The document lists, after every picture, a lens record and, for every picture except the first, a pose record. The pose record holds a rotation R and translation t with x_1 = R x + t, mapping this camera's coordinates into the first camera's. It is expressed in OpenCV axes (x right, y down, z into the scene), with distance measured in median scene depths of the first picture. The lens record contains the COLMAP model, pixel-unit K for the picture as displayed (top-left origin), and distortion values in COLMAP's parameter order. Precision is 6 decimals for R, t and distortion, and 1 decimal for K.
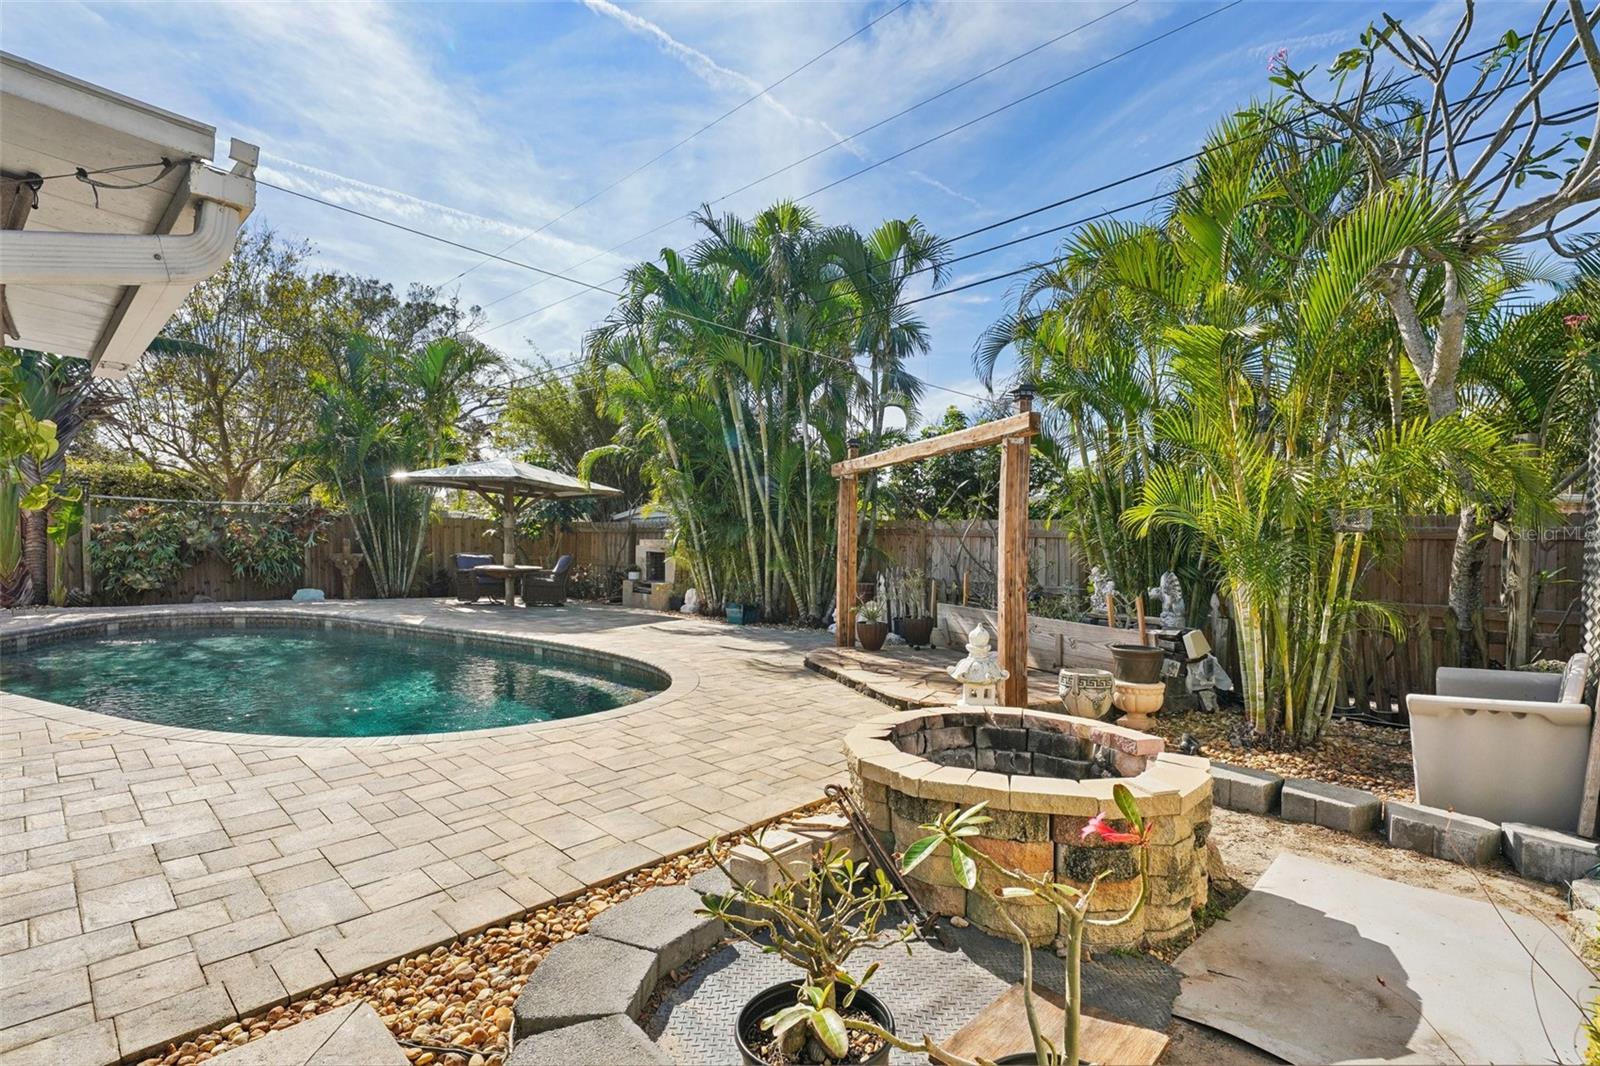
lens RADIAL K [[747.5, 0, 822.7], [0, 747.5, 583.0], [0, 0, 1]] dist [-0.002749, -0.000128]
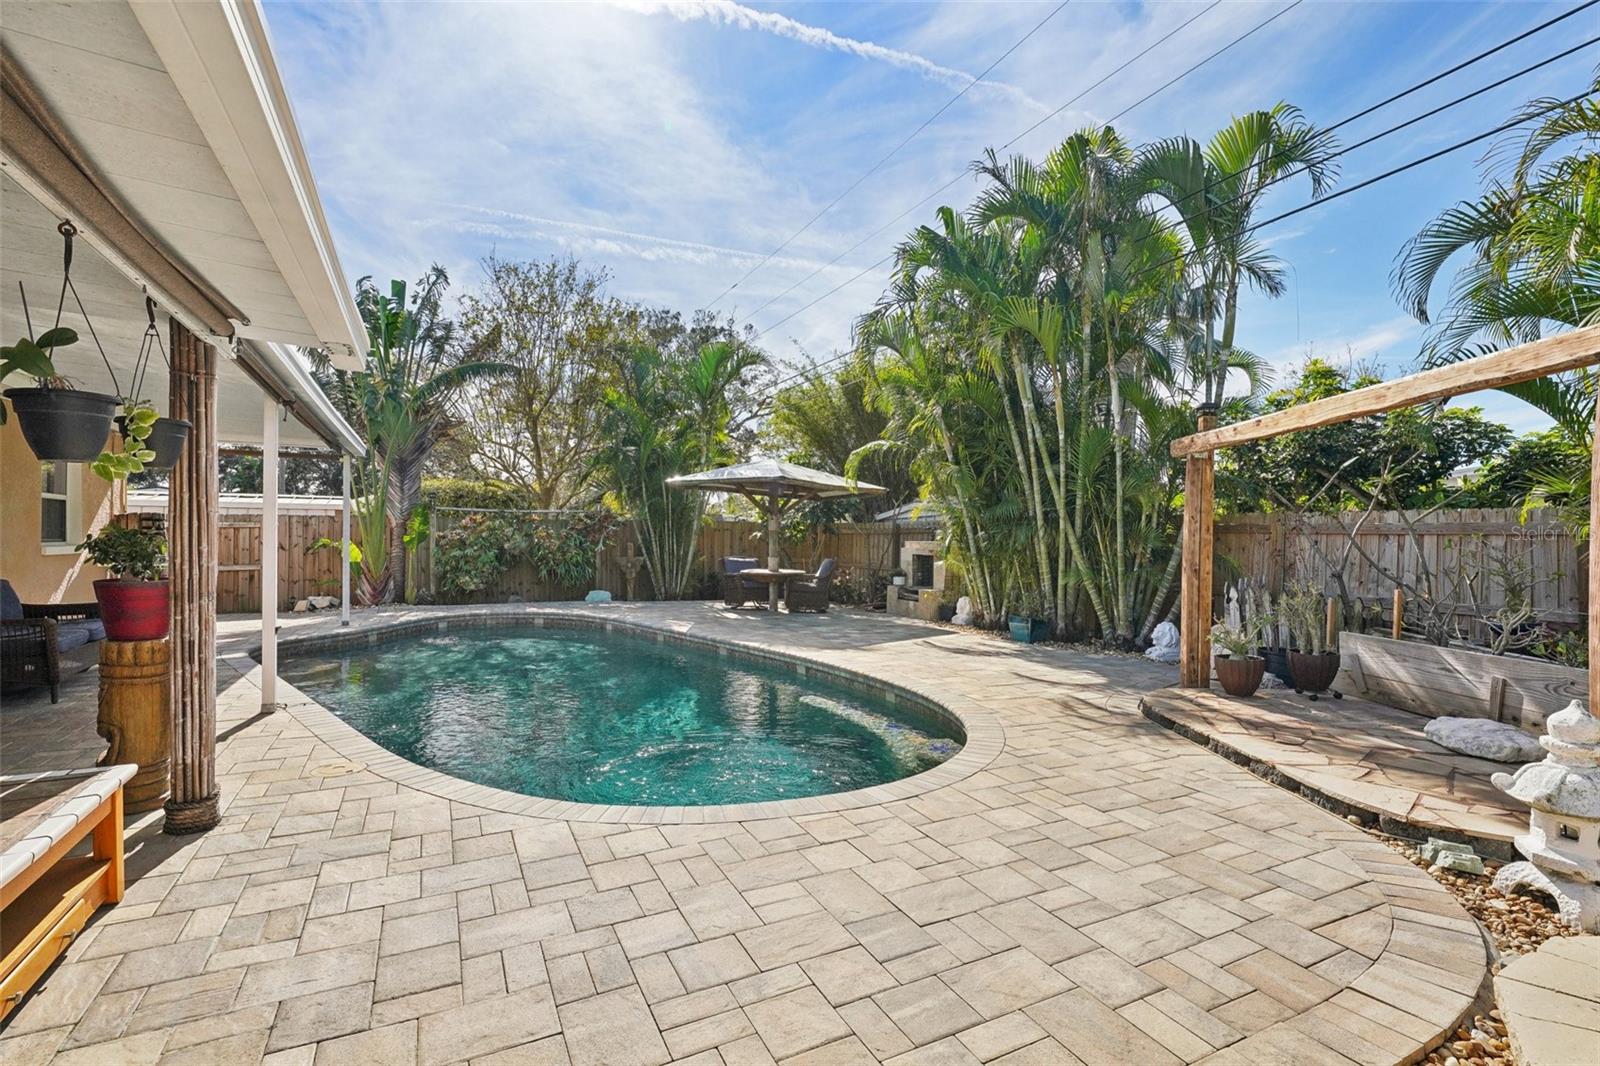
lens RADIAL K [[738.4, 0, 808.3], [0, 738.4, 554.8], [0, 0, 1]] dist [-0.008013, -0.000206]
pose [[0.938415, -0.002449, -0.345502, -0.053896], [-0.009867, 0.999377, -0.033884, -0.011897], [0.345370, 0.035206, 0.937806, 0.136203]]
